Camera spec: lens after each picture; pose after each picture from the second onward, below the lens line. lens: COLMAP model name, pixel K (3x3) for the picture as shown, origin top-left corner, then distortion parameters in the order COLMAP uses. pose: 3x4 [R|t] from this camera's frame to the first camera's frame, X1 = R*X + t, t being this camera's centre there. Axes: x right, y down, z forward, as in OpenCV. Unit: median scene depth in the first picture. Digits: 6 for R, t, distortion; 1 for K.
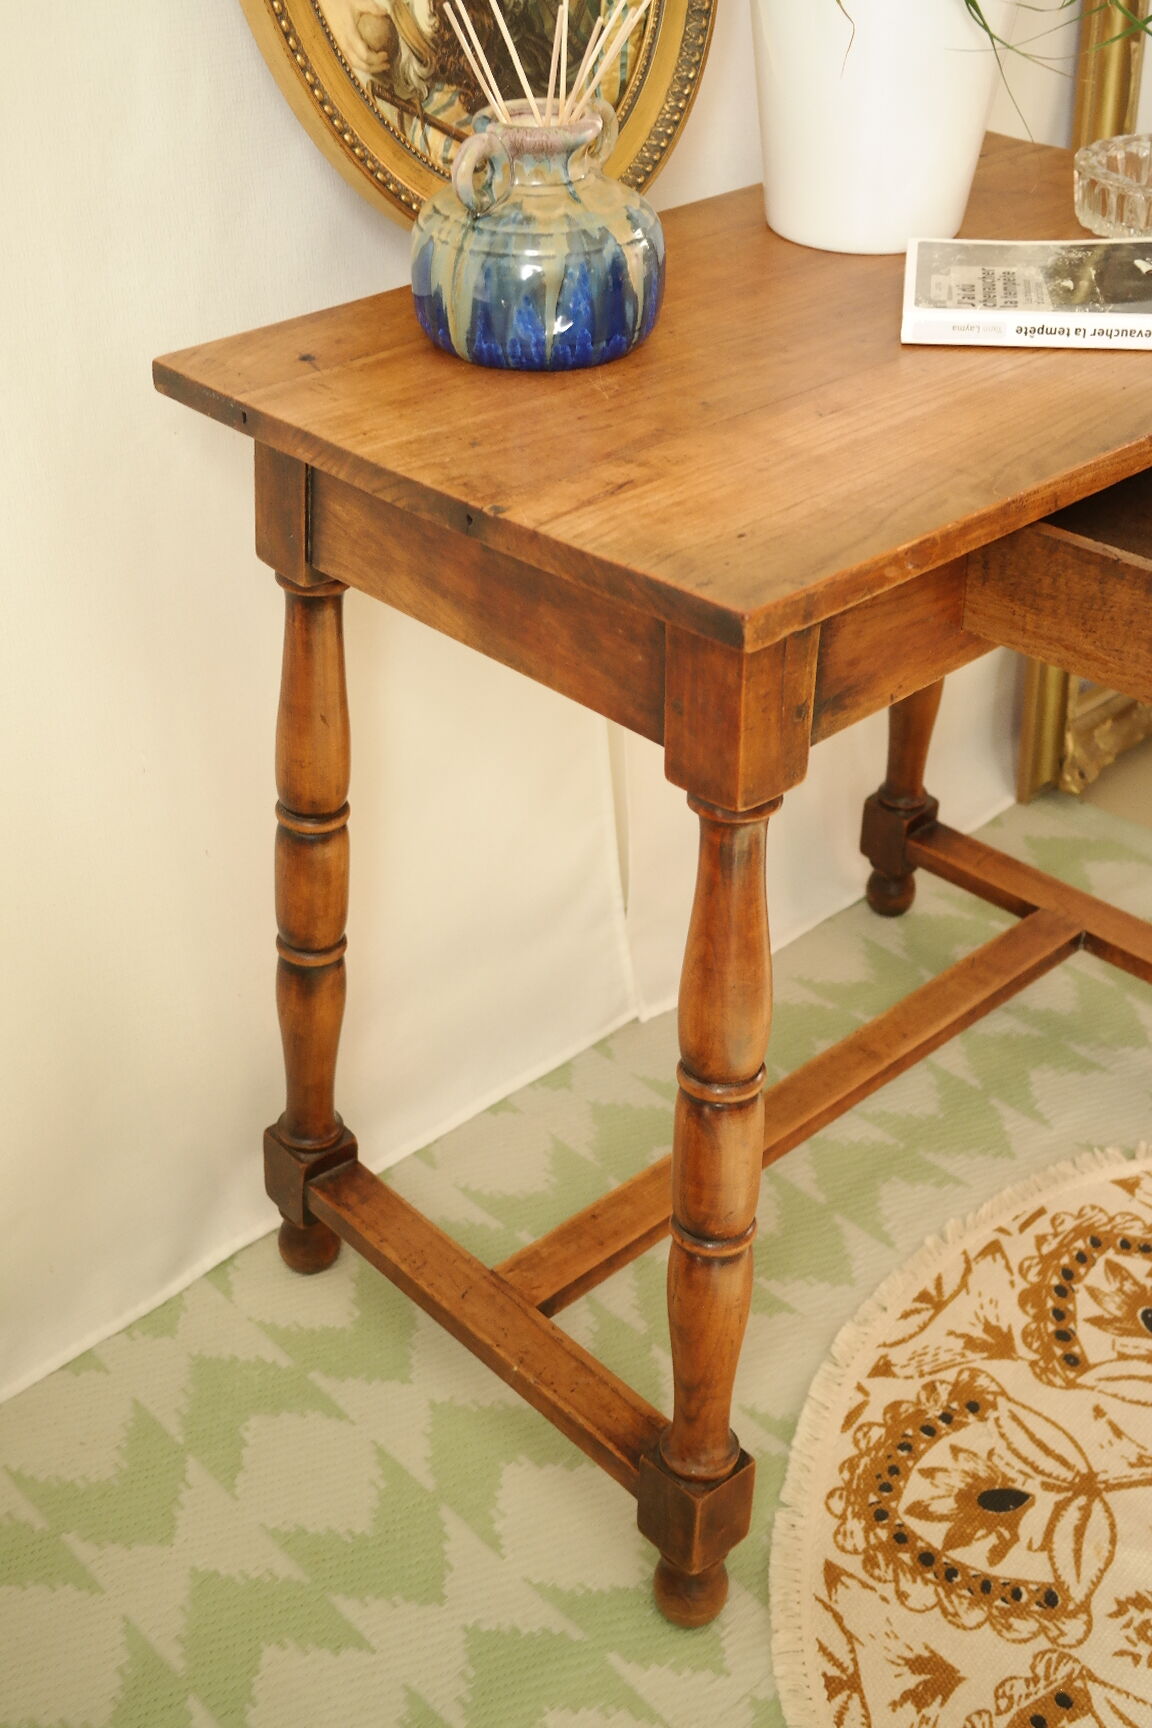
lens RADIAL K [[1856.7, 0, 635.3], [0, 1856.7, 901.1], [0, 0, 1]] dist [-0.007996, 0.000000]
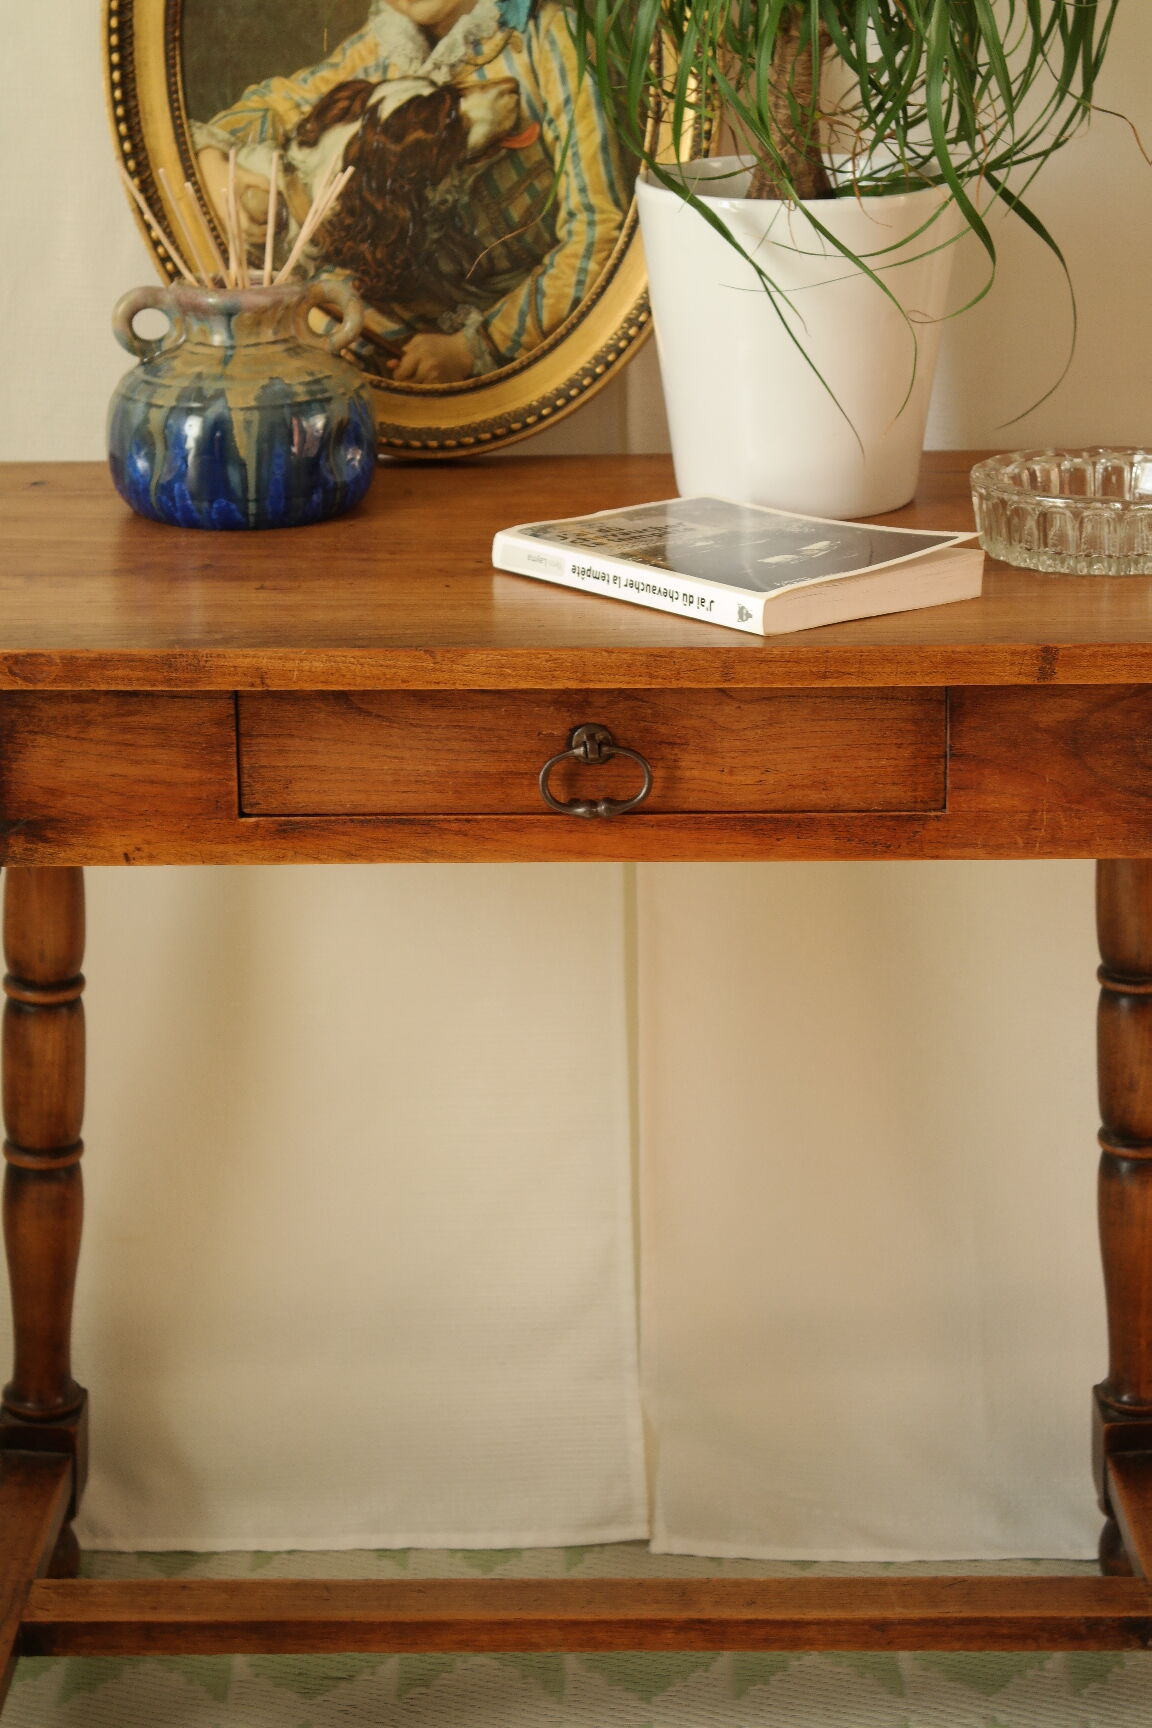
lens RADIAL K [[3531.1, 0, 588.8], [0, 3531.1, 854.7], [0, 0, 1]] dist [0.067895, 0.000000]
pose [[0.722836, 0.207139, -0.659243, 1.375742], [-0.397352, 0.905109, -0.151290, 0.062603], [0.565349, 0.371309, 0.736553, -0.170393]]
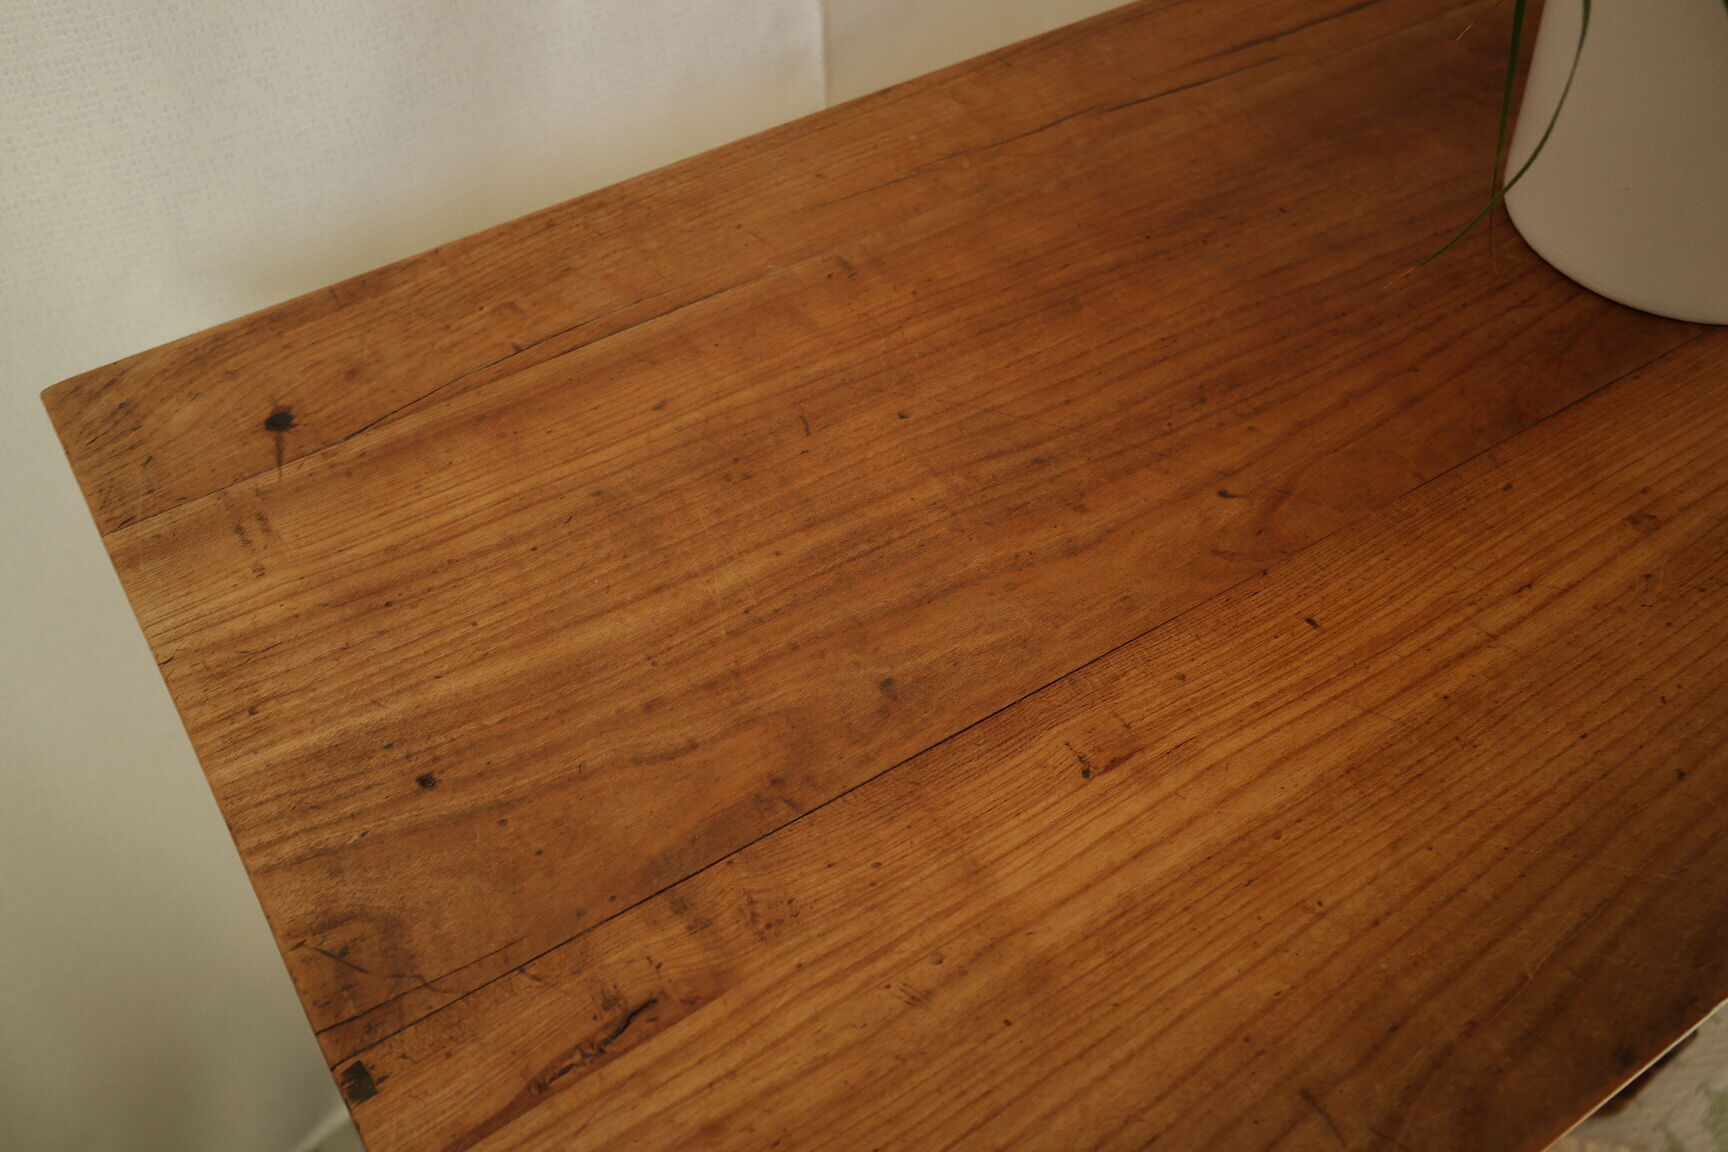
lens RADIAL K [[1453.3, 0, 847.2], [0, 1453.3, 592.1], [0, 0, 1]] dist [-0.013597, 0.012444]
pose [[0.980434, 0.163423, -0.109734, 0.067096], [-0.129827, 0.955863, 0.263574, -0.396774], [0.147964, -0.244170, 0.958378, 0.576395]]
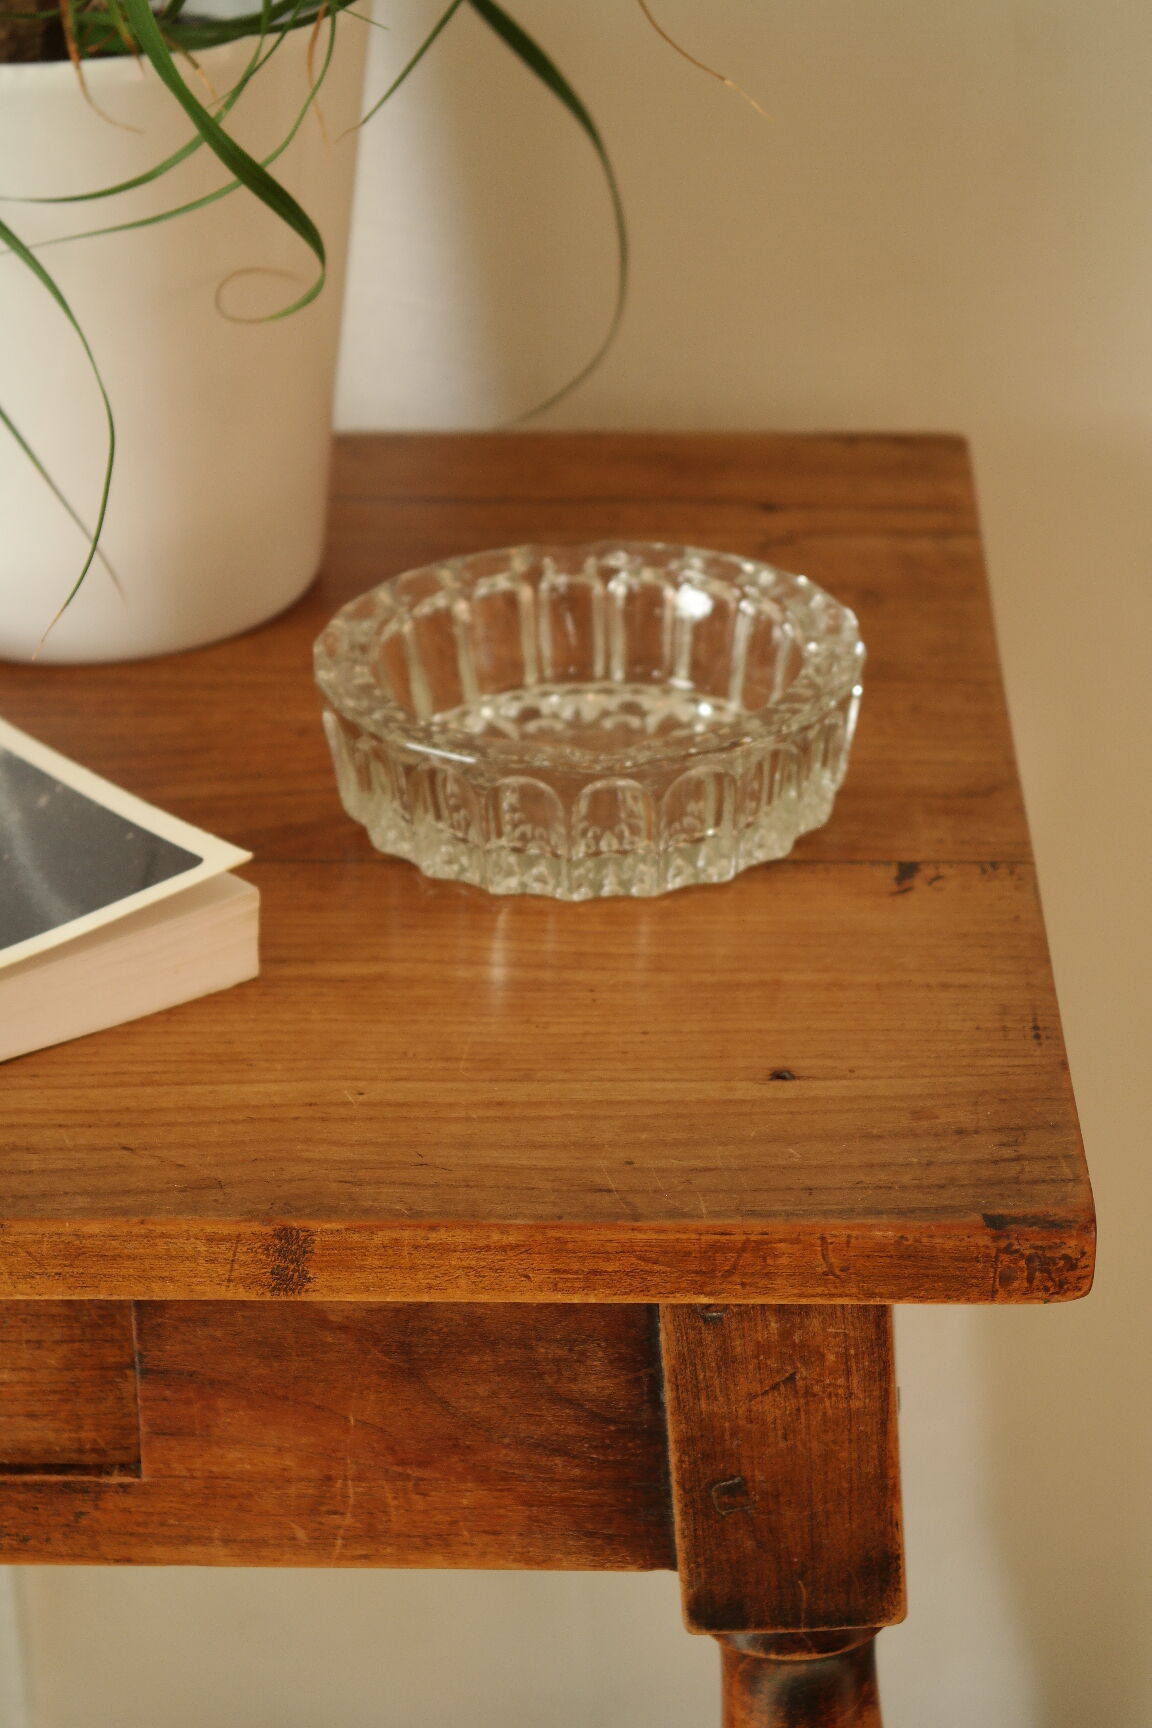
lens RADIAL K [[3531.1, 0, 572.7], [0, 3531.1, 863.3], [0, 0, 1]] dist [0.067895, 0.000000]
pose [[0.694078, 0.326336, -0.641686, 0.926167], [-0.410771, 0.911535, 0.019261, -0.448076], [0.591205, 0.250218, 0.766725, 0.556667]]
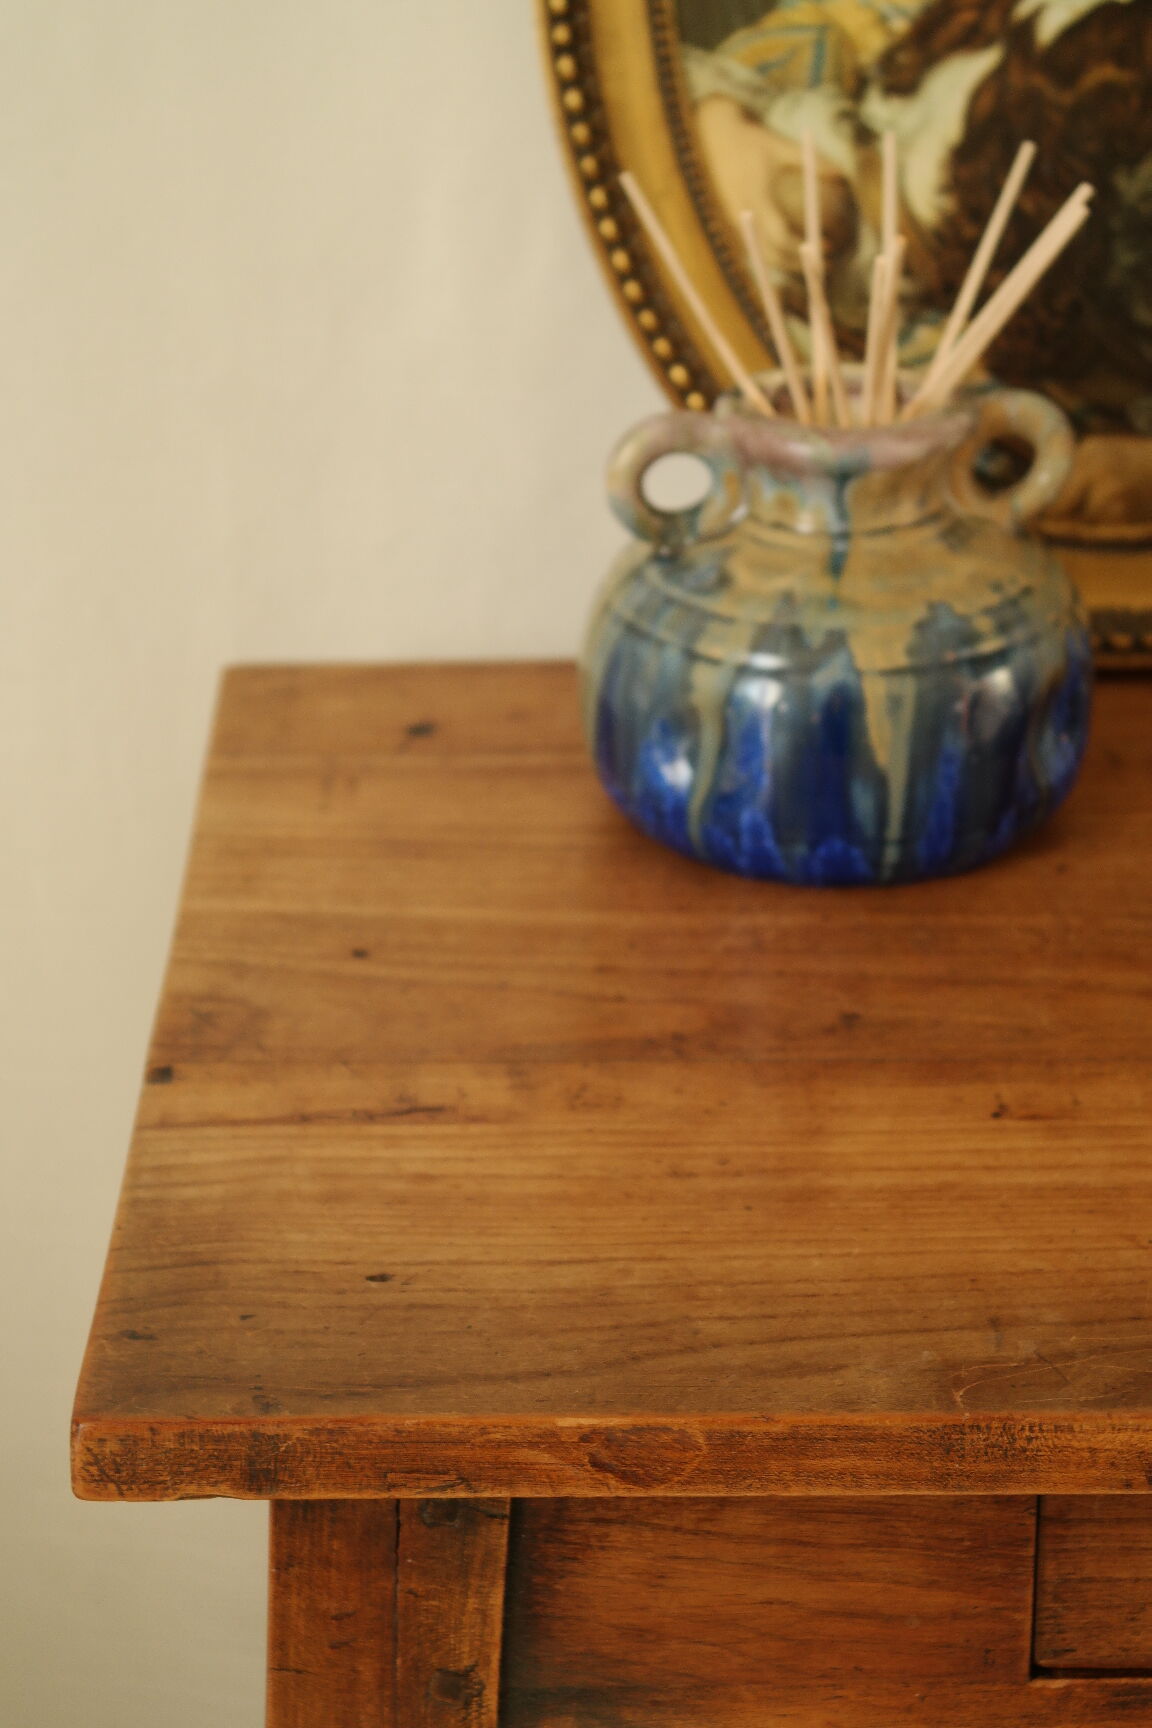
lens RADIAL K [[3531.1, 0, 590.8], [0, 3531.1, 820.5], [0, 0, 1]] dist [0.067895, 0.000000]
pose [[0.735824, 0.265113, -0.623120, 0.531962], [-0.392544, 0.916793, -0.073485, -0.215654], [0.551790, 0.298674, 0.778666, 0.228038]]
